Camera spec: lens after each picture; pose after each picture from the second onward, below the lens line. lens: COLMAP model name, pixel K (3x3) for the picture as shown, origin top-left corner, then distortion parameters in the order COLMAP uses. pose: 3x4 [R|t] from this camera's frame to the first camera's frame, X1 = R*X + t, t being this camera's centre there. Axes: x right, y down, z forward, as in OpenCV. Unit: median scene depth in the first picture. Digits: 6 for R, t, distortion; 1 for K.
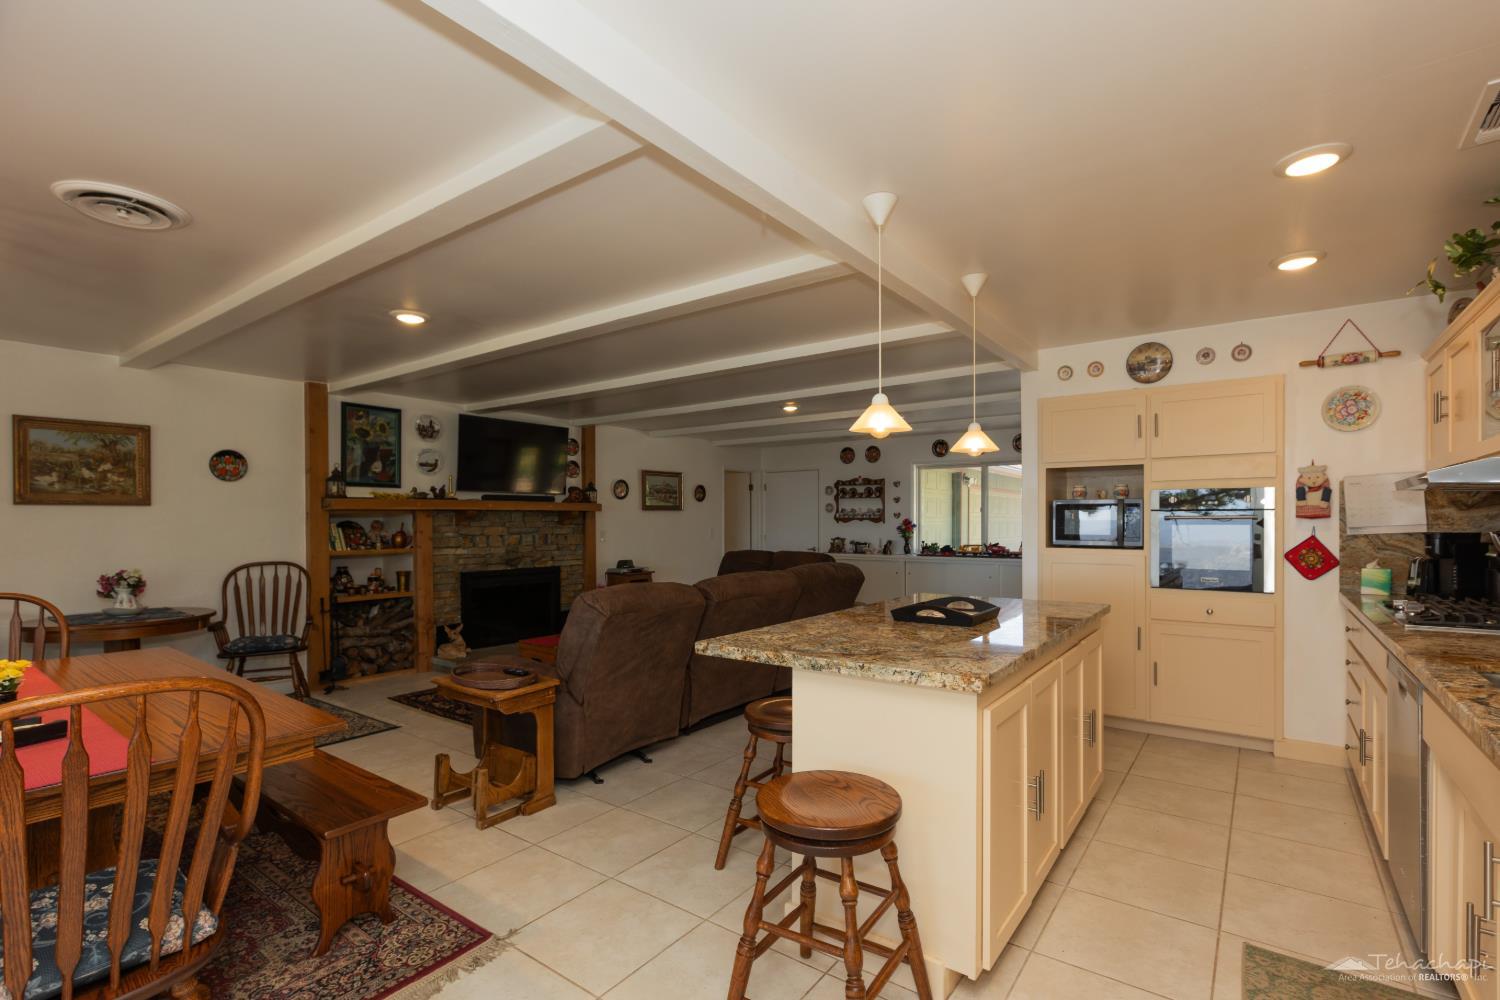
lens RADIAL K [[691.4, 0, 754.8], [0, 691.4, 523.1], [0, 0, 1]] dist [0.006300, -0.000115]
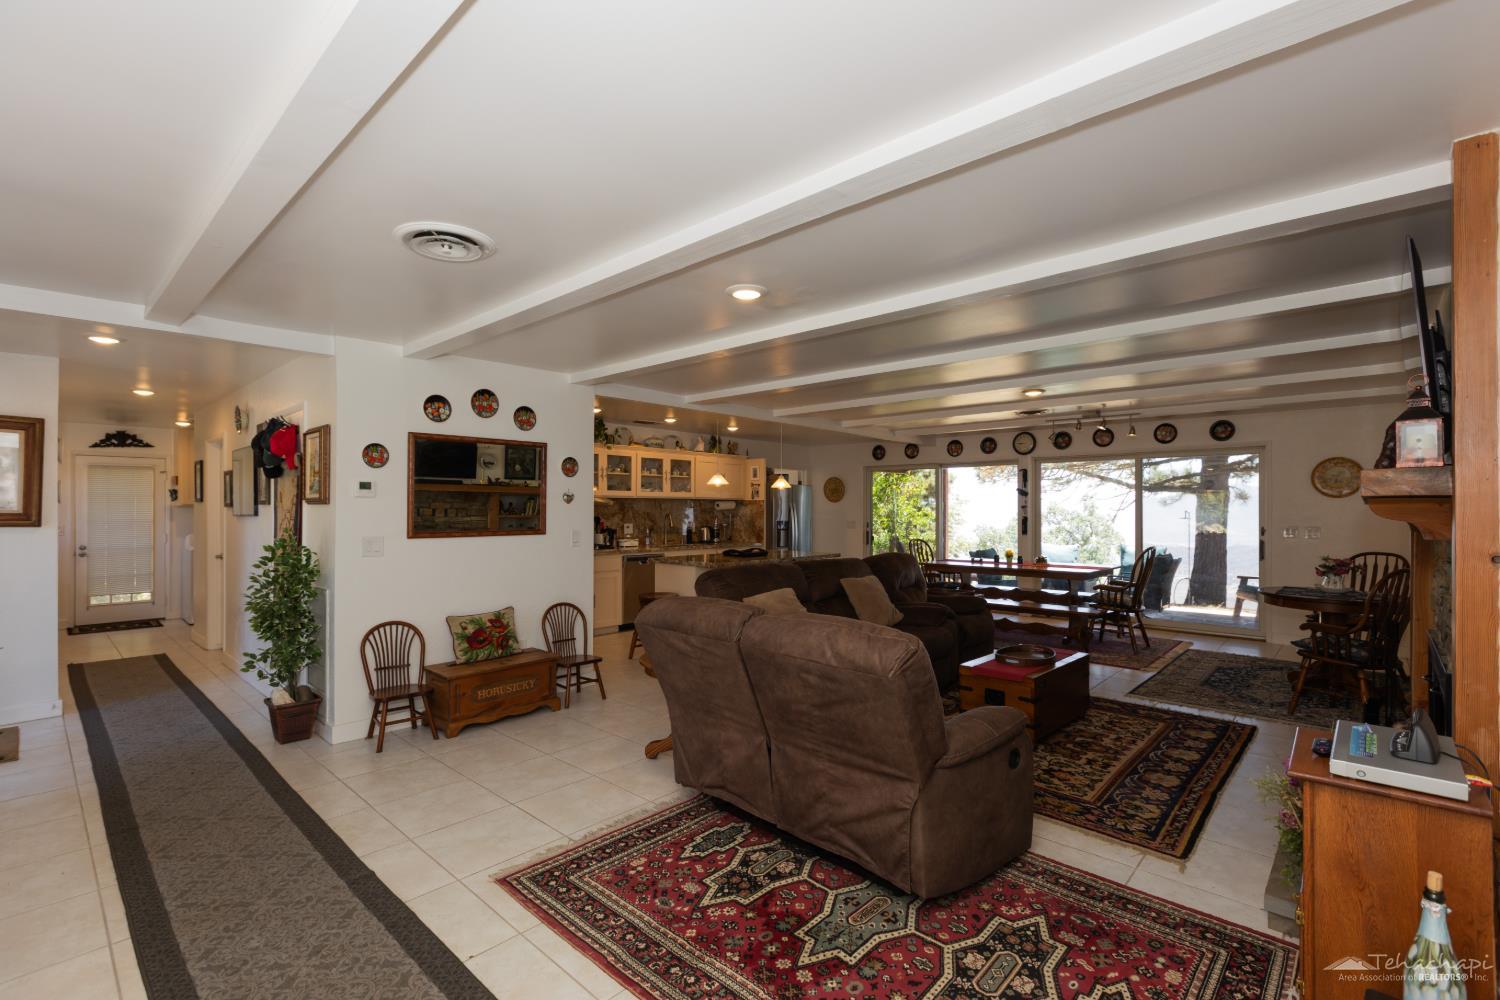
lens RADIAL K [[674.3, 0, 744.9], [0, 674.3, 502.7], [0, 0, 1]] dist [-0.000759, -0.000501]
pose [[-0.993350, 0.004795, 0.115030, -0.002327], [0.004009, 0.999967, -0.007062, -0.016960], [-0.115060, -0.006554, -0.993337, 1.576758]]
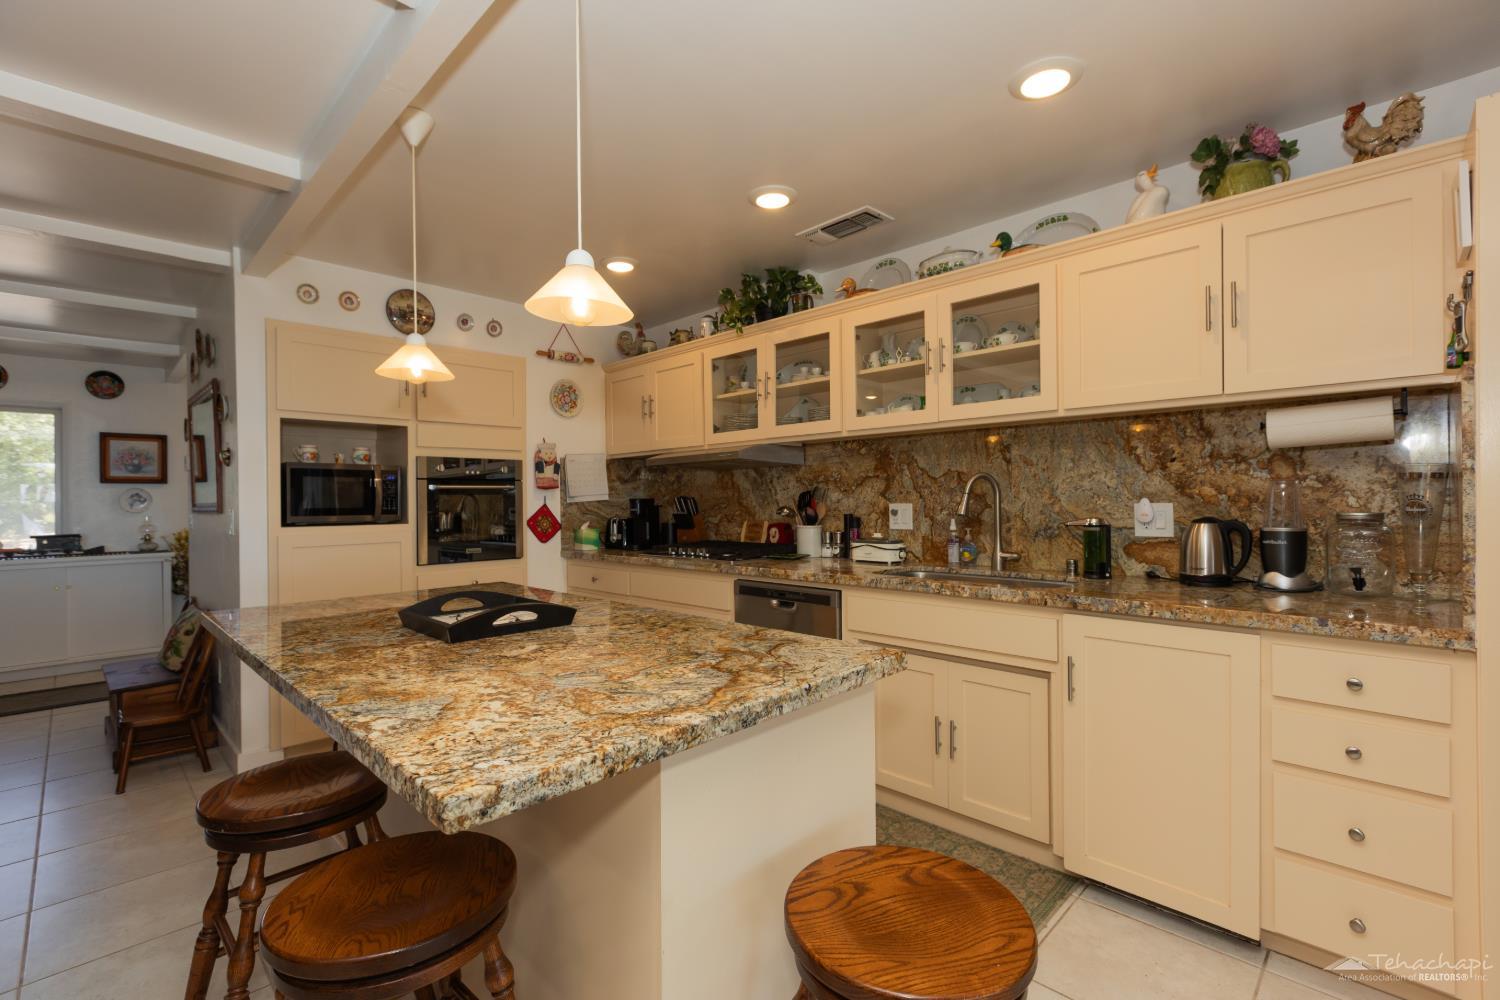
lens RADIAL K [[670.1, 0, 746.5], [0, 670.1, 500.0], [0, 0, 1]] dist [0.002363, -0.000357]
pose [[0.147097, 0.000267, 0.989122, -0.144797], [0.014412, 0.999893, -0.002413, 0.011325], [-0.989017, 0.014611, 0.147078, 0.304775]]
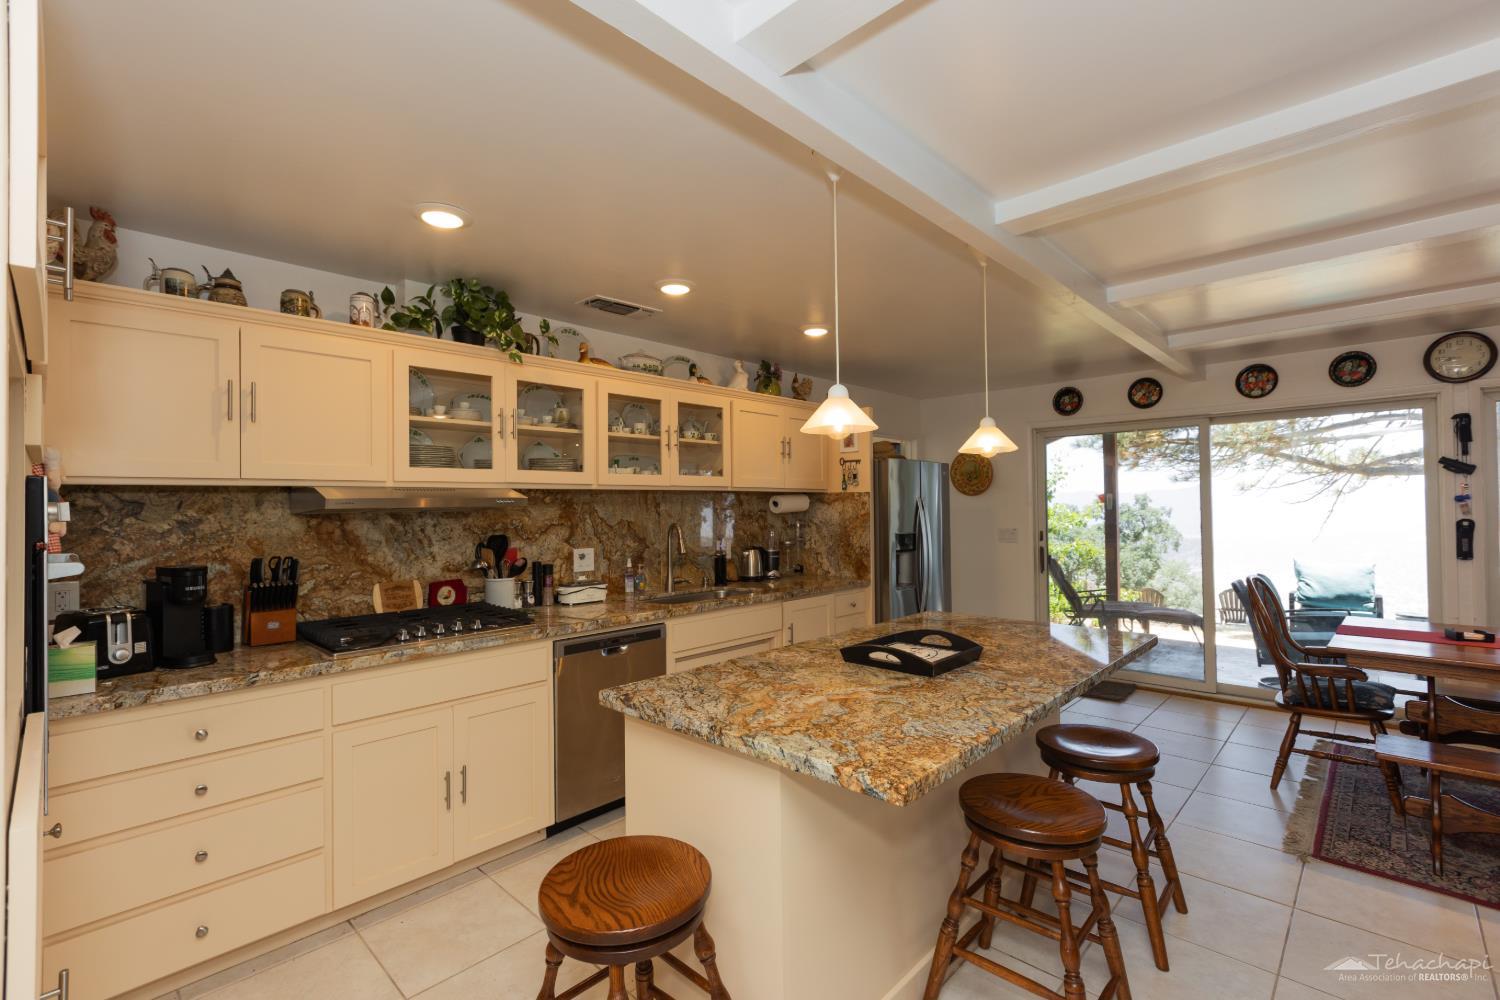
lens RADIAL K [[670.1, 0, 746.5], [0, 670.1, 500.0], [0, 0, 1]] dist [0.002363, -0.000357]
pose [[-0.991355, 0.018661, 0.129872, 0.166362], [0.017782, 0.999810, -0.007927, -0.020675], [-0.129995, -0.005549, -0.991499, 0.826496]]
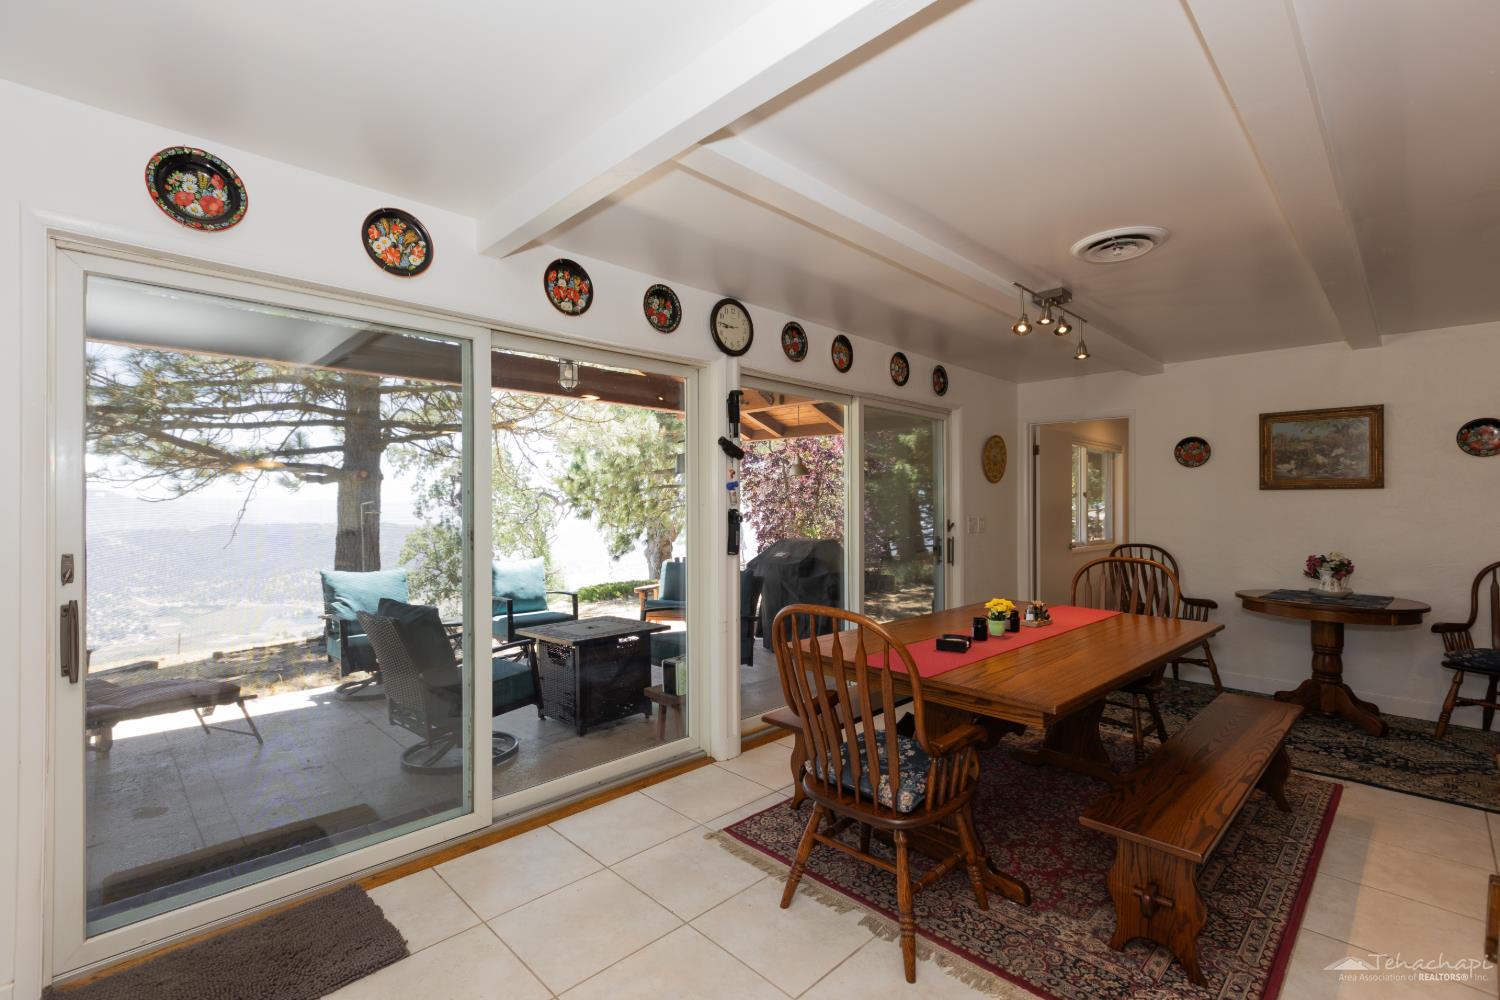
lens RADIAL K [[670.1, 0, 746.5], [0, 670.1, 500.0], [0, 0, 1]] dist [0.002363, -0.000357]
pose [[-0.160329, -0.001230, -0.987063, 0.134025], [-0.004878, 0.999988, -0.000453, -0.003250], [0.987052, 0.004742, -0.160334, 0.215613]]
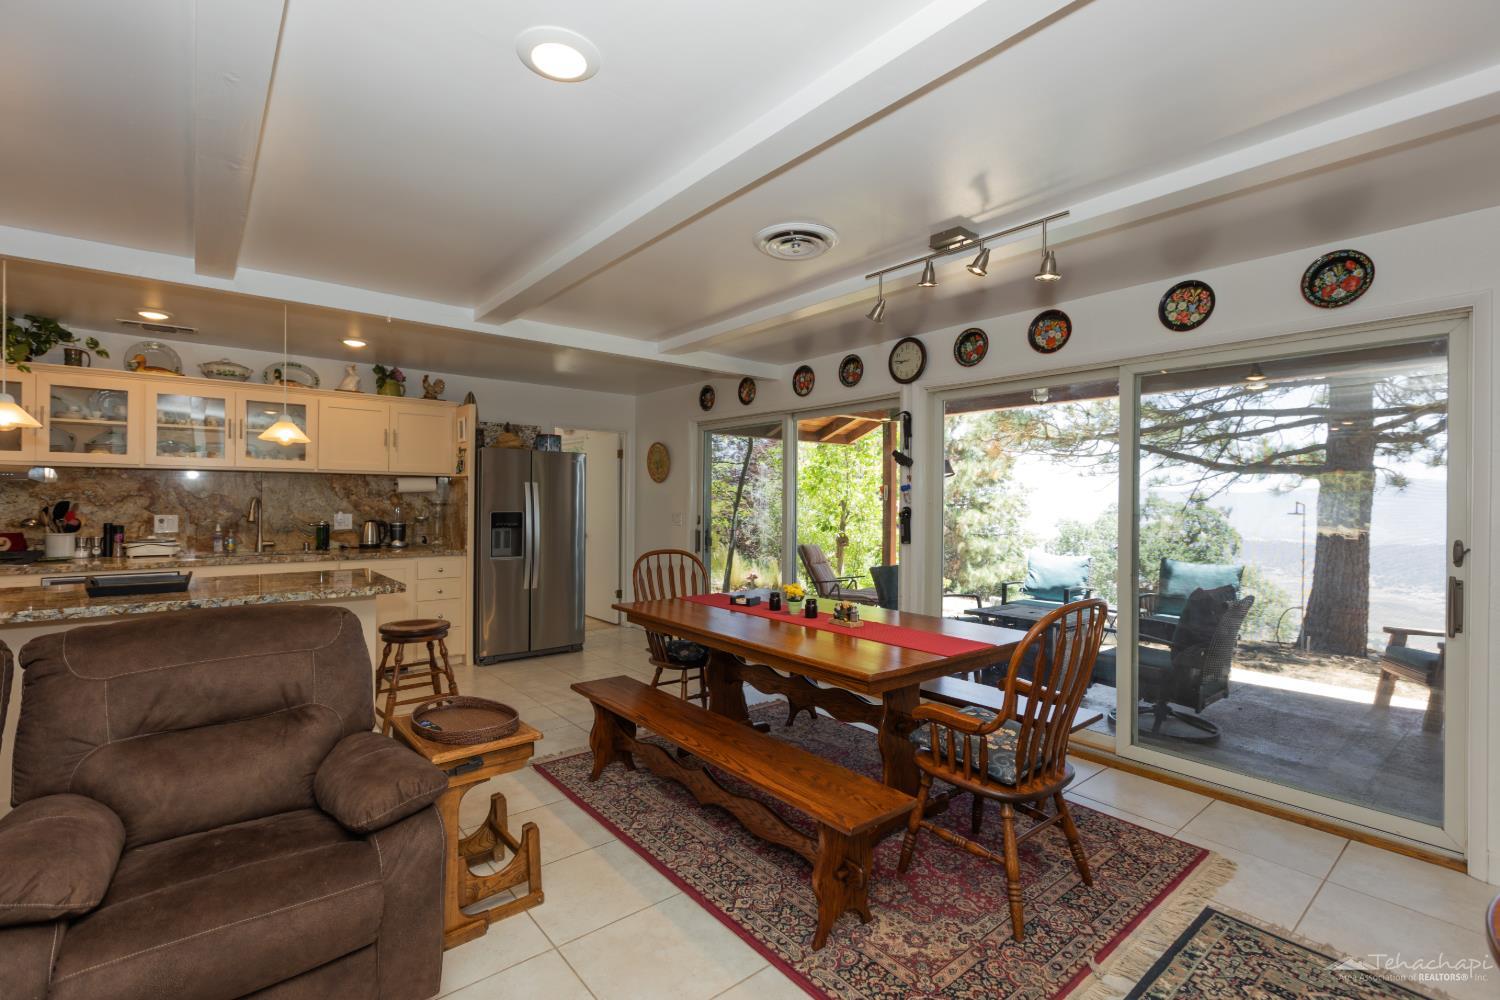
lens RADIAL K [[670.1, 0, 746.5], [0, 670.1, 500.0], [0, 0, 1]] dist [0.002363, -0.000357]
pose [[-0.968871, -0.001908, 0.247559, -0.431647], [-0.001252, 0.999995, 0.002807, -0.005005], [-0.247563, 0.002410, -0.968869, 0.830918]]
